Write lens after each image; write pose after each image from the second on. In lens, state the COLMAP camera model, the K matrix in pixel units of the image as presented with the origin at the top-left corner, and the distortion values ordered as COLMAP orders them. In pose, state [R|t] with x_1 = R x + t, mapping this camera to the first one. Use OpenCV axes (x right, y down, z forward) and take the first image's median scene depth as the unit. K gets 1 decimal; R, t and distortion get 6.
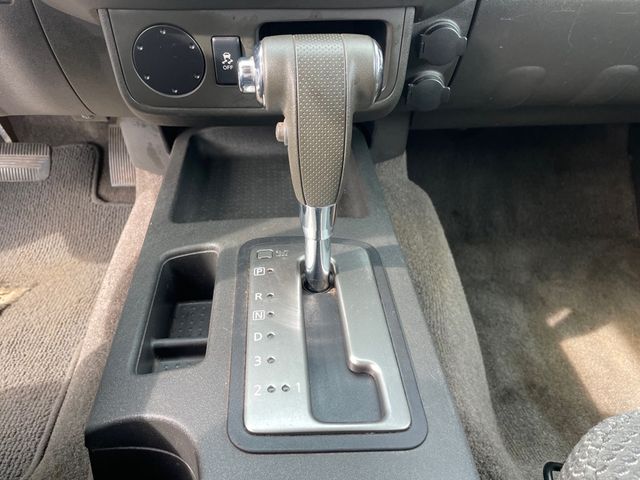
lens RADIAL K [[487.2, 0, 314.6], [0, 487.2, 242.3], [0, 0, 1]] dist [0.080973, -0.110447]
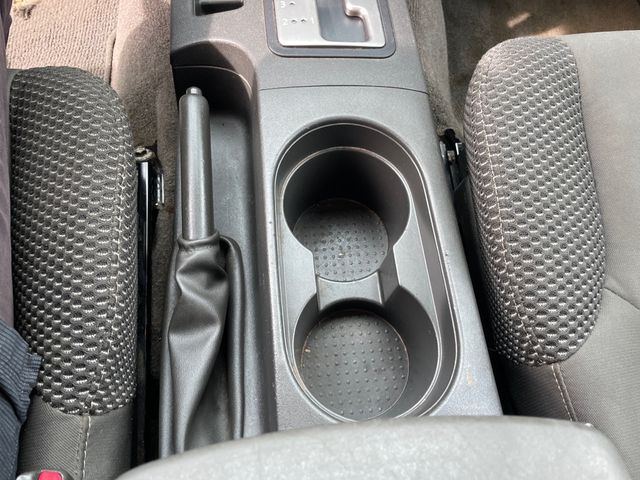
lens RADIAL K [[487.2, 0, 314.6], [0, 487.2, 242.3], [0, 0, 1]] dist [0.080973, -0.110447]
pose [[0.999240, -0.006240, 0.038489, -0.077996], [-0.012278, 0.886536, 0.462496, 0.178047], [-0.037008, -0.462617, 0.885785, -0.564429]]
